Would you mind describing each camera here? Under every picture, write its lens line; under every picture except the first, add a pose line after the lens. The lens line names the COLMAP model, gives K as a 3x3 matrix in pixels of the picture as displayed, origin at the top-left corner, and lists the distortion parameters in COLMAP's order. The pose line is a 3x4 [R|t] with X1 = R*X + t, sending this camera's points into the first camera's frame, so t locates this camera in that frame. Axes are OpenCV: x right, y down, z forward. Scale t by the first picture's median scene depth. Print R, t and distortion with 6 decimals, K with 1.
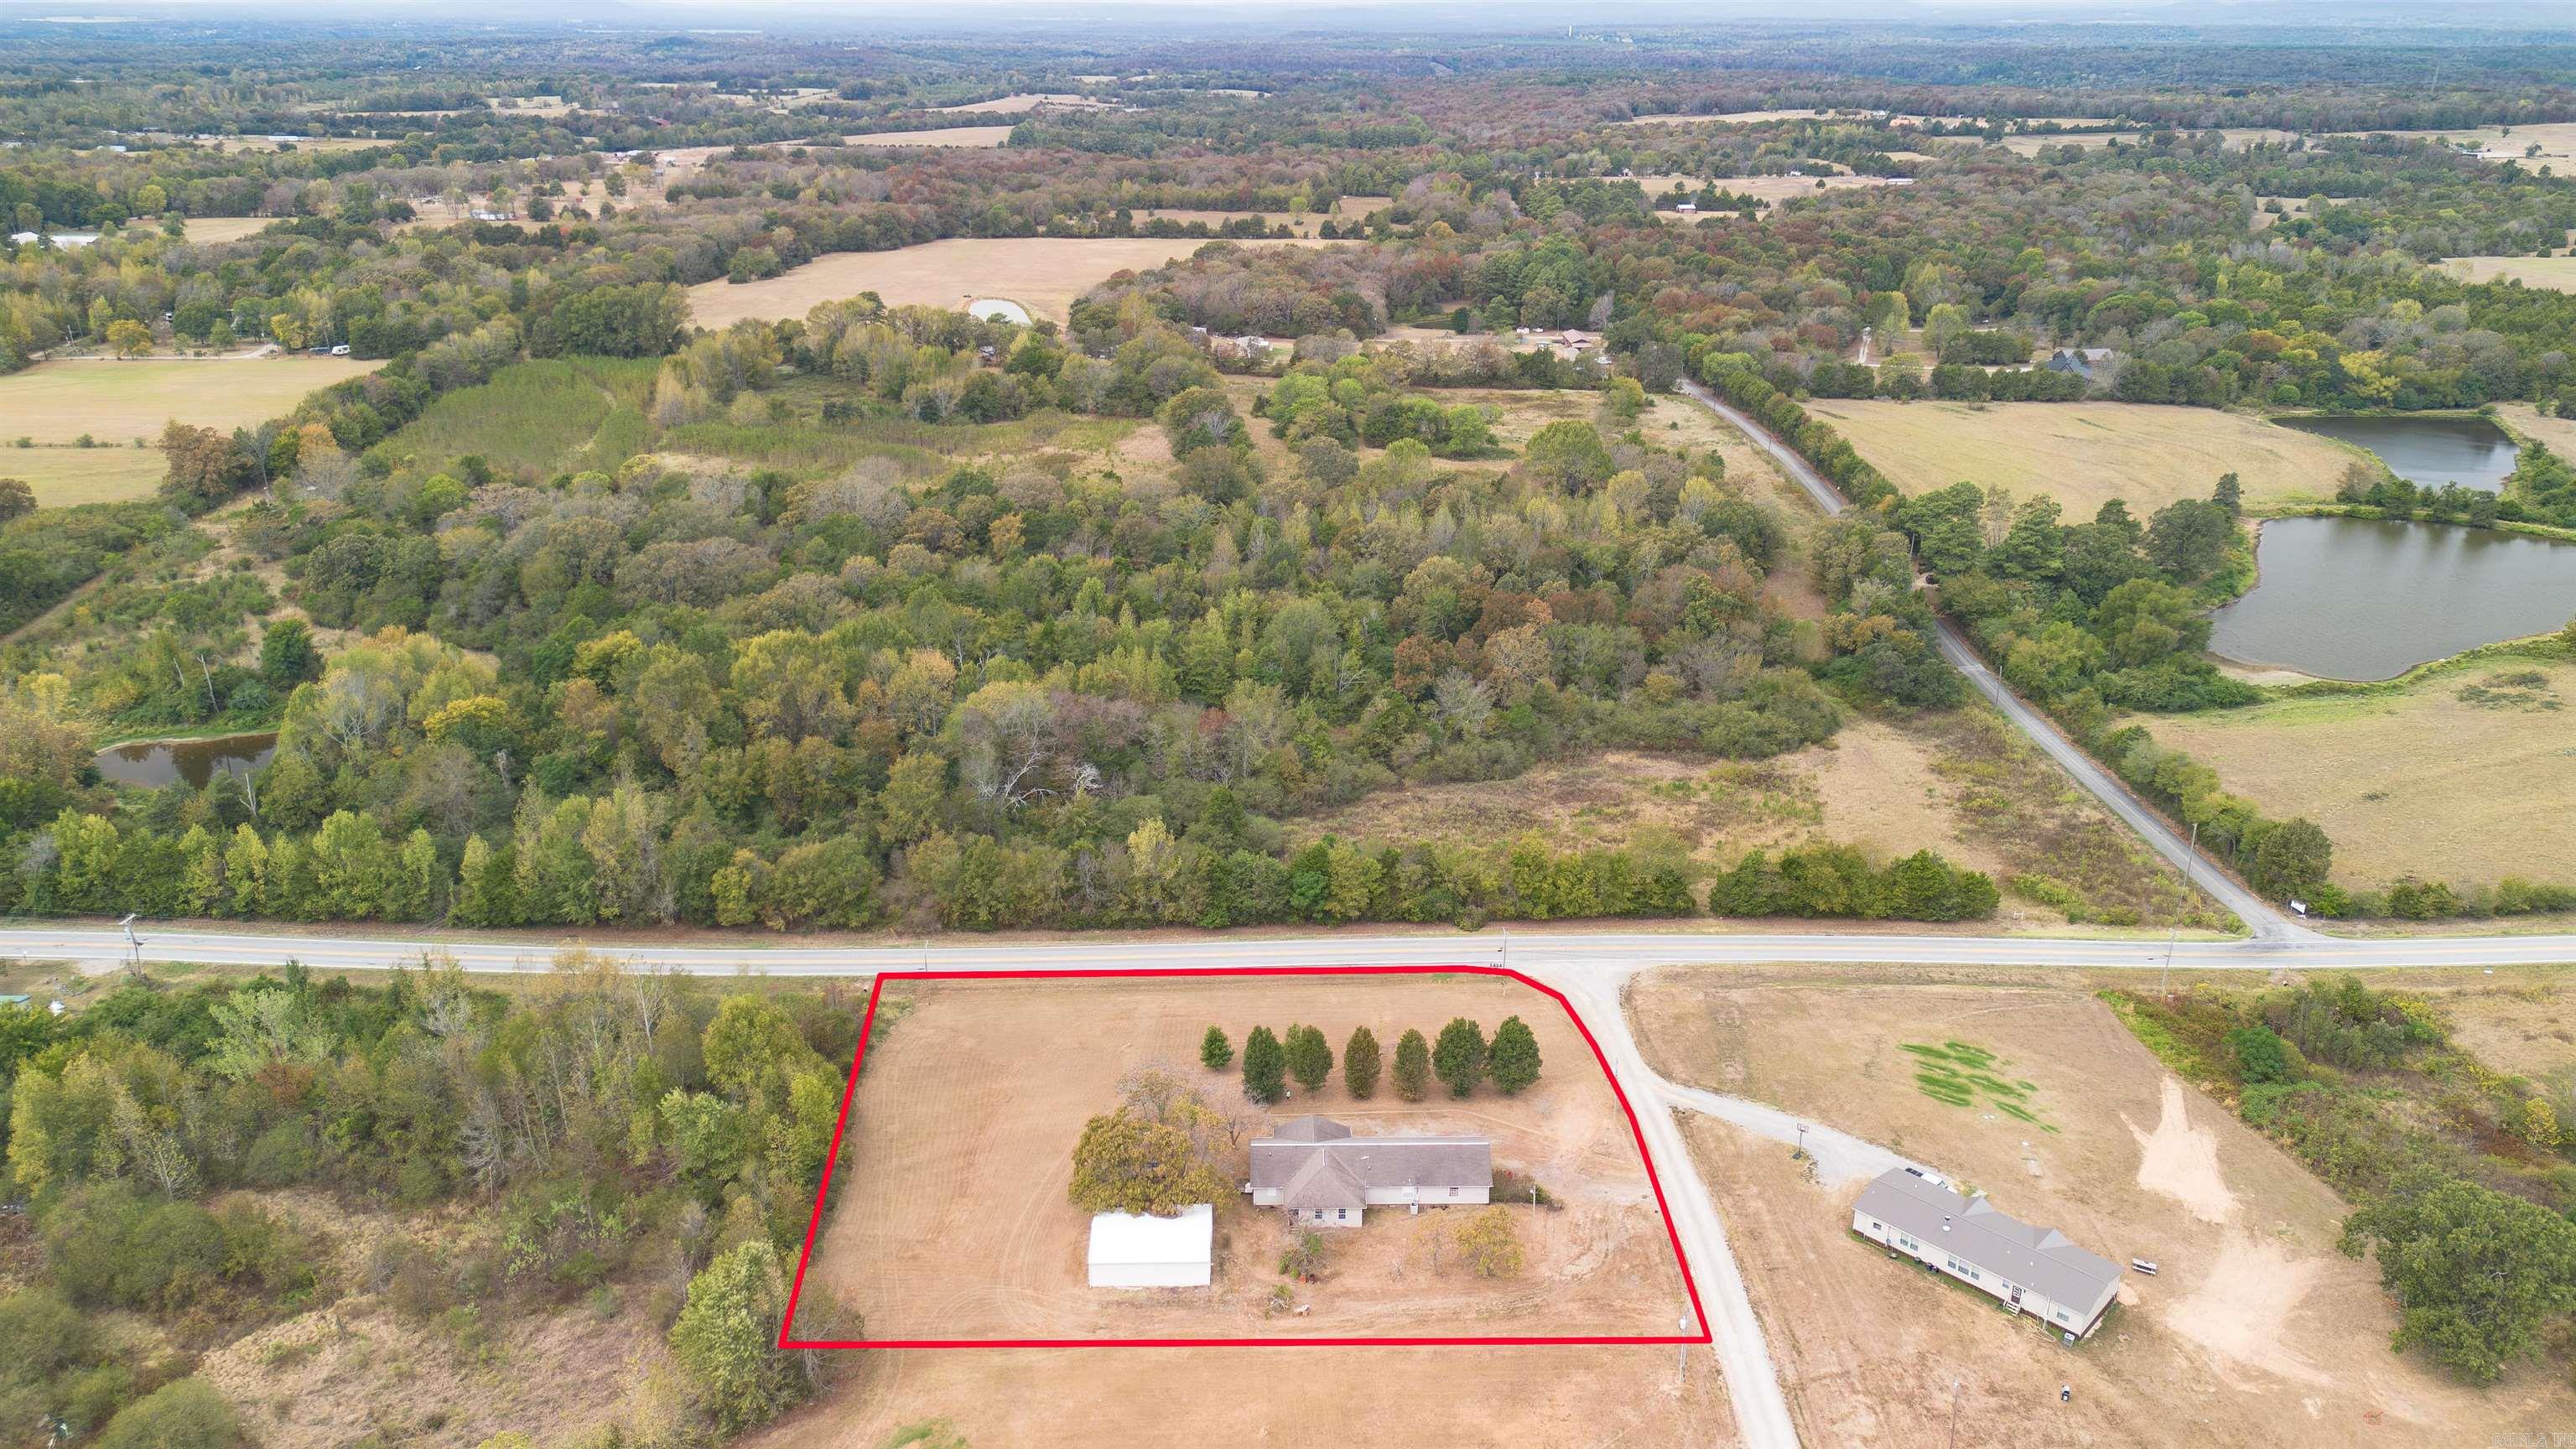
lens RADIAL K [[1802.5, 0, 1294.8], [0, 1802.5, 722.0], [0, 0, 1]] dist [0.123031, -0.142812]
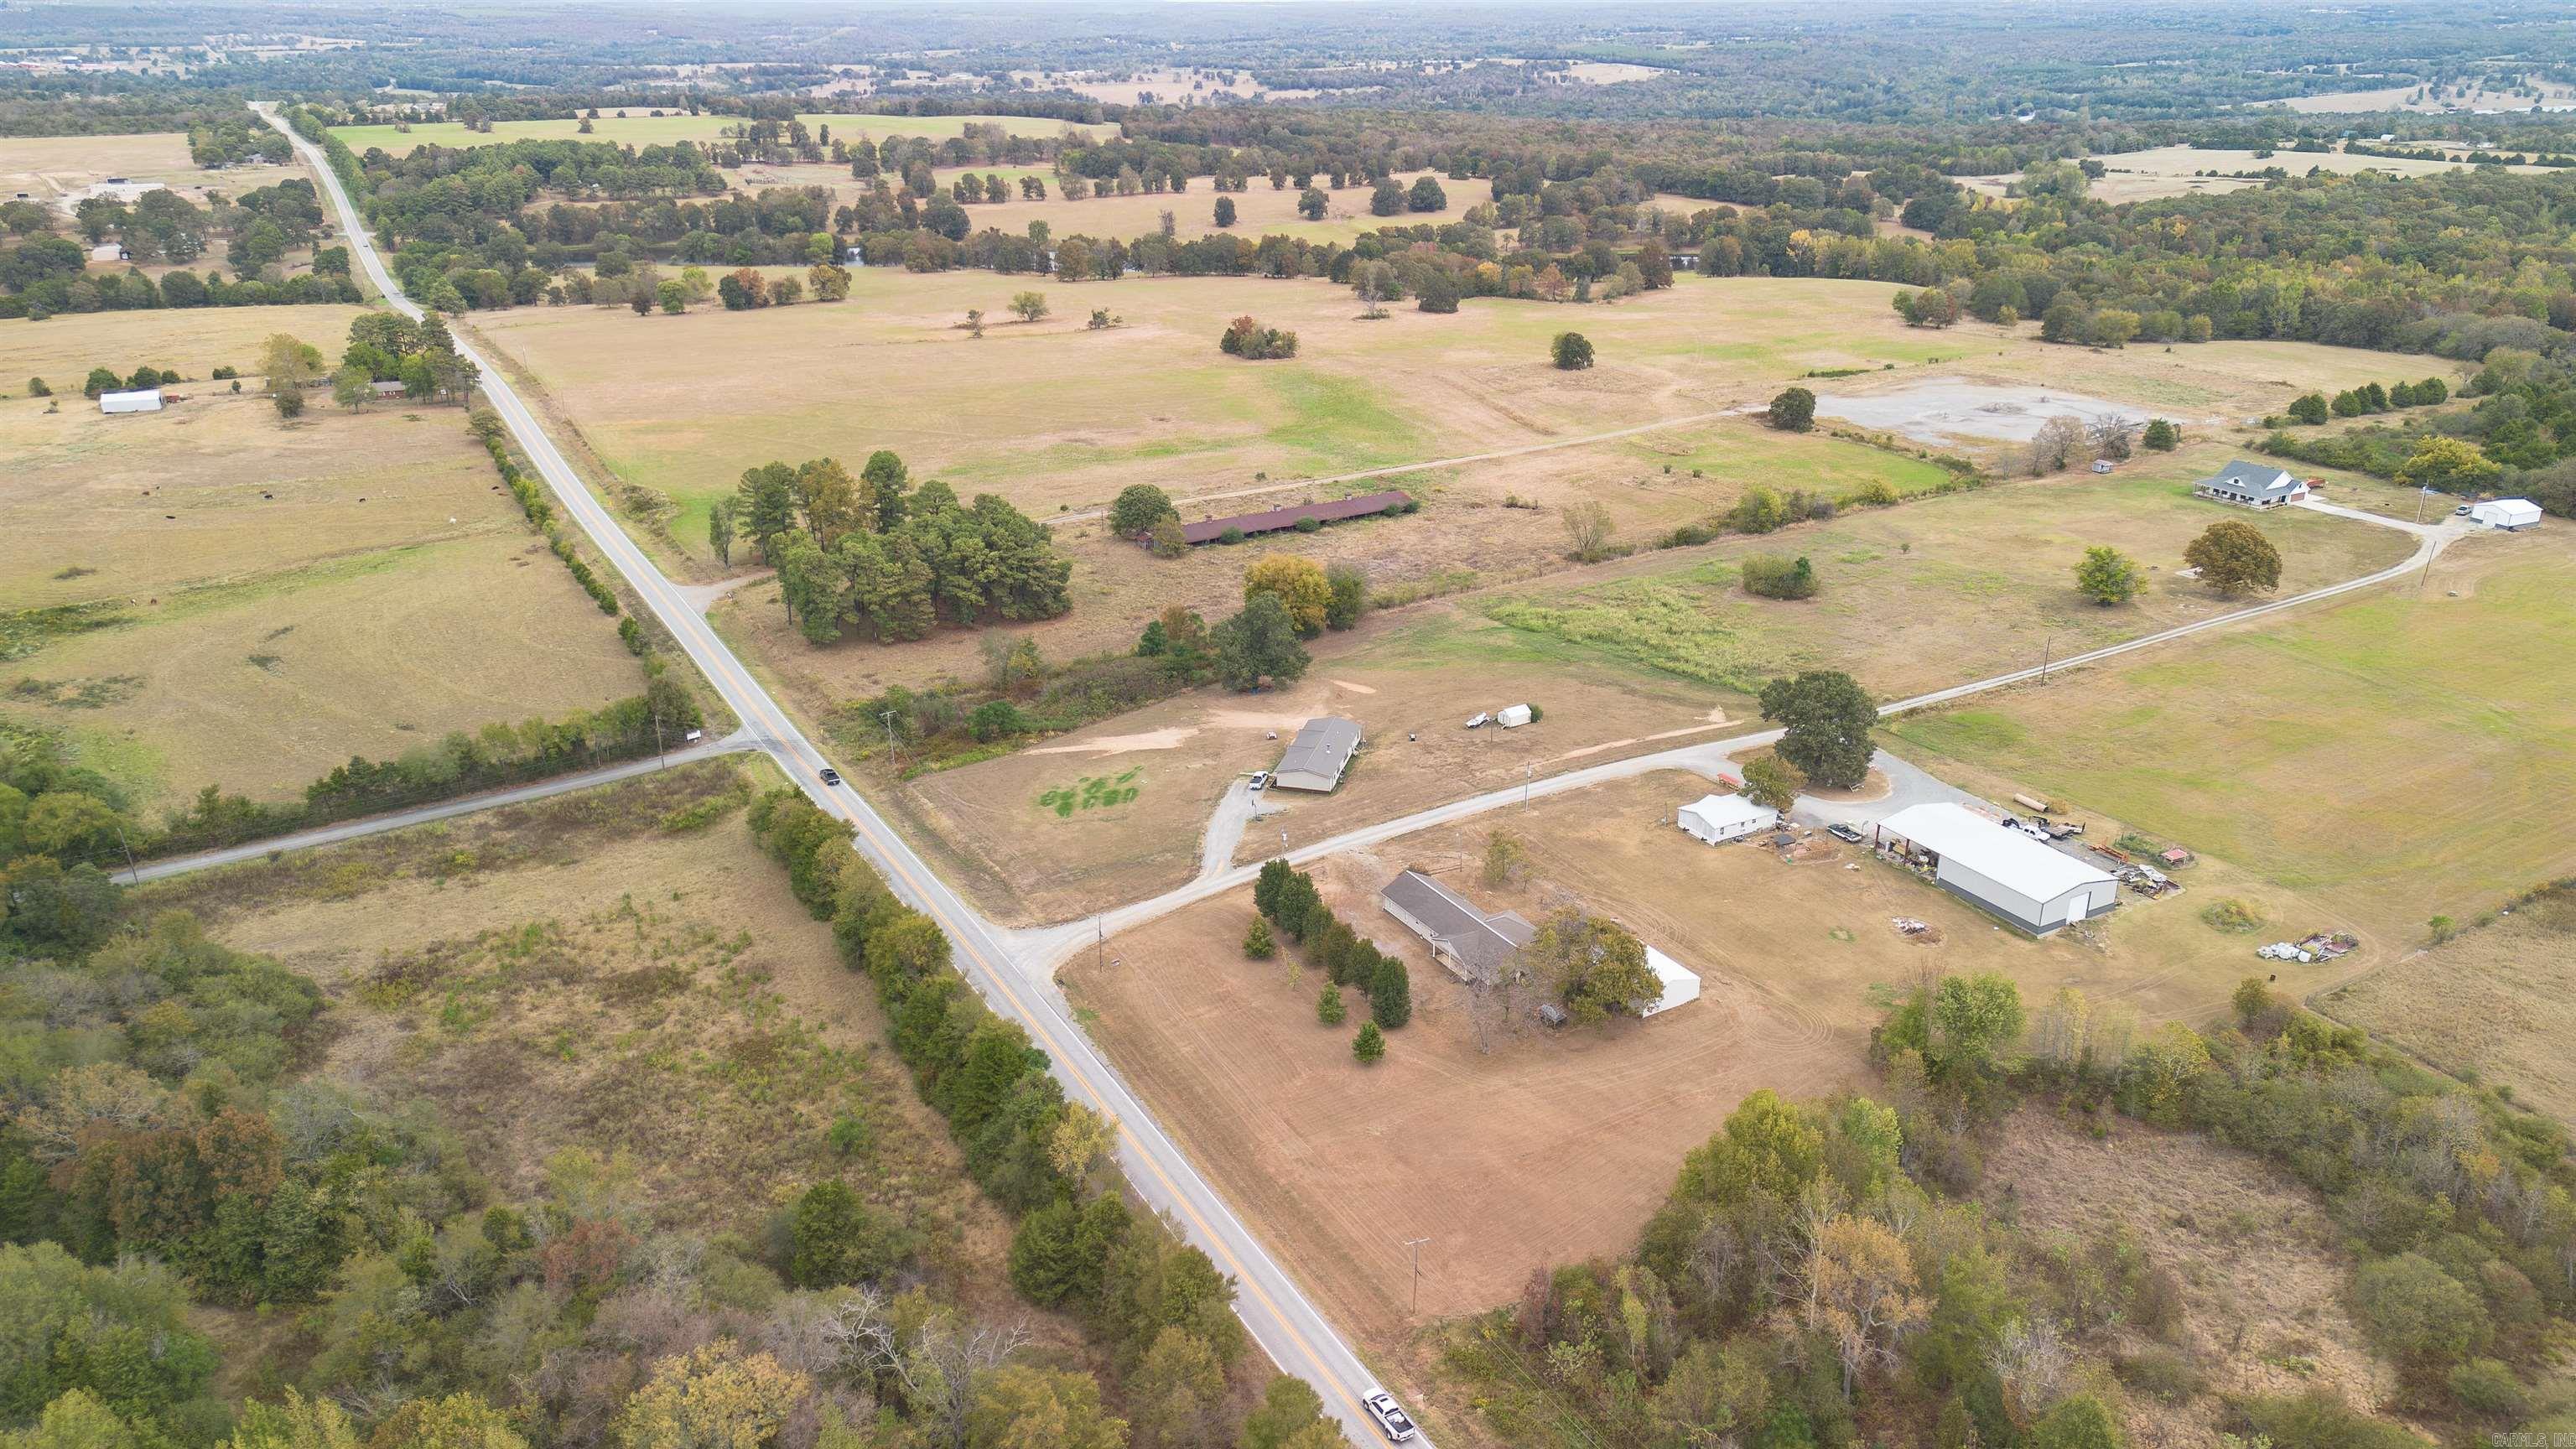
lens RADIAL K [[1802.5, 0, 1294.8], [0, 1802.5, 722.0], [0, 0, 1]] dist [0.123031, -0.142812]
pose [[-0.499606, -0.316505, 0.806361, -0.665715], [0.316710, 0.799677, 0.510109, -0.417127], [-0.806280, 0.510236, -0.299284, 1.069336]]
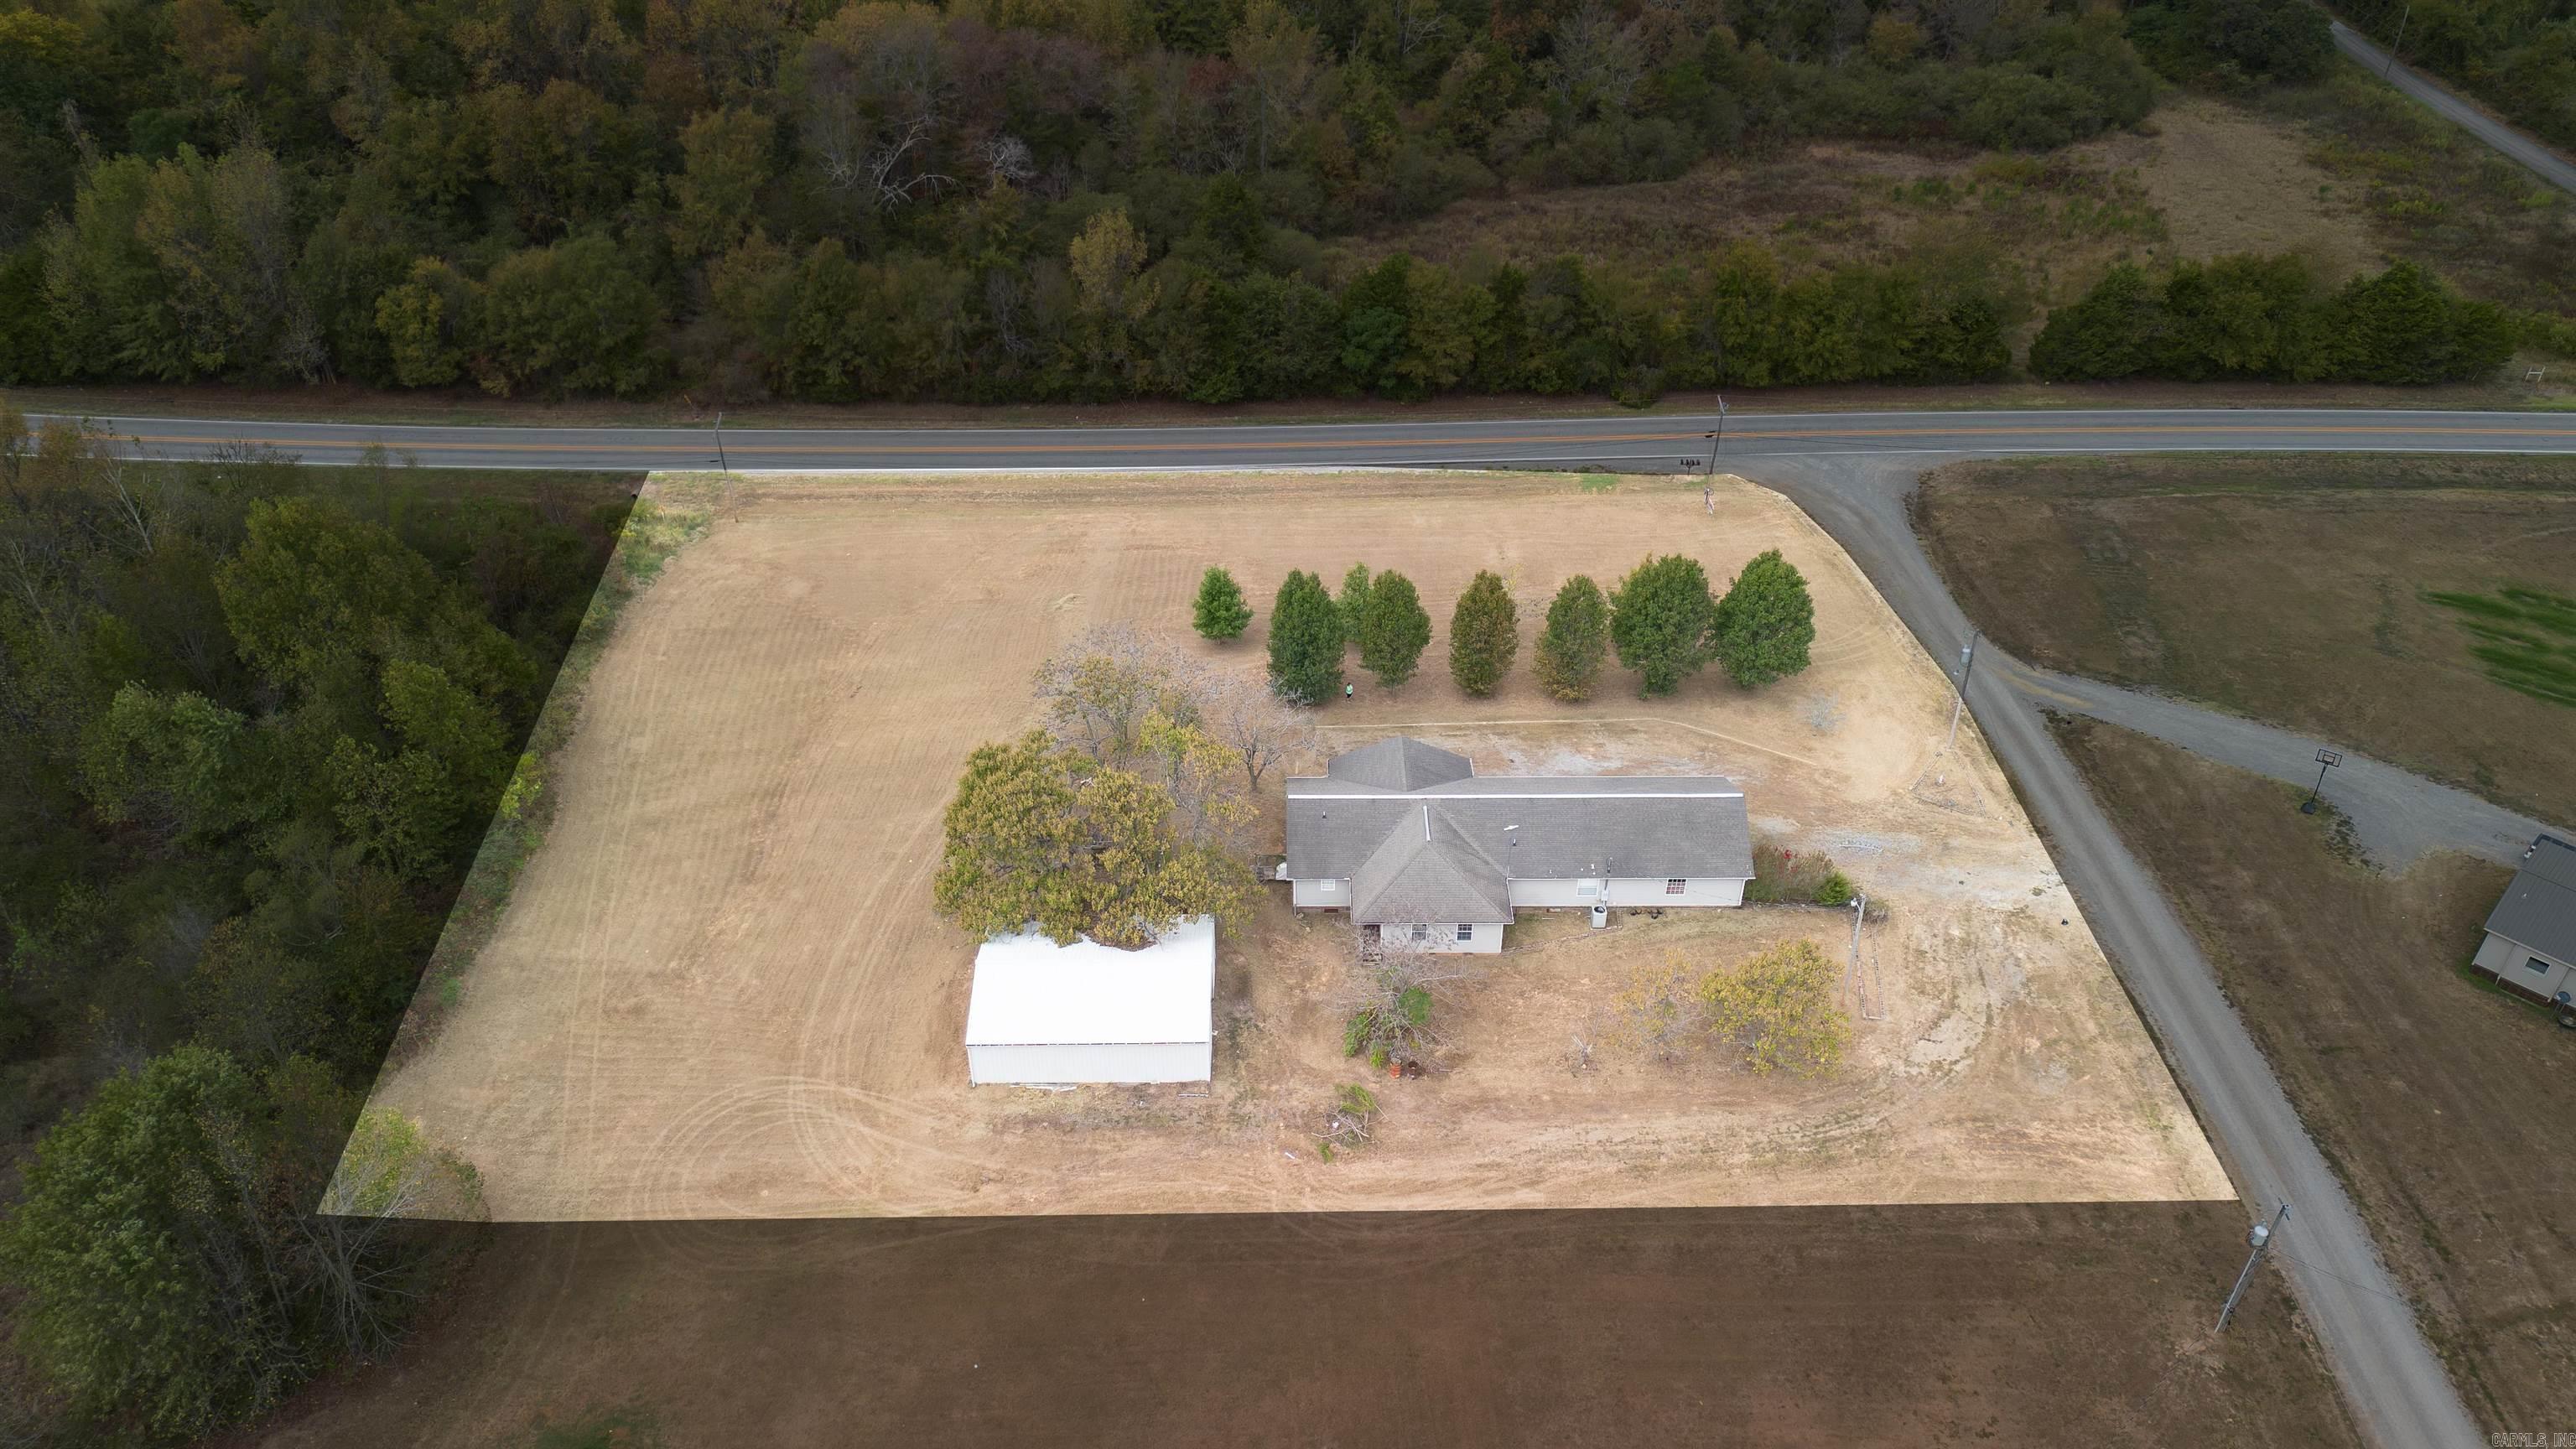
lens RADIAL K [[1802.5, 0, 1294.8], [0, 1802.5, 722.0], [0, 0, 1]] dist [0.123031, -0.142812]
pose [[0.999982, 0.004091, -0.004385, -0.015165], [-0.002782, 0.964223, 0.265080, 0.056146], [0.005313, -0.265063, 0.964217, 0.382653]]
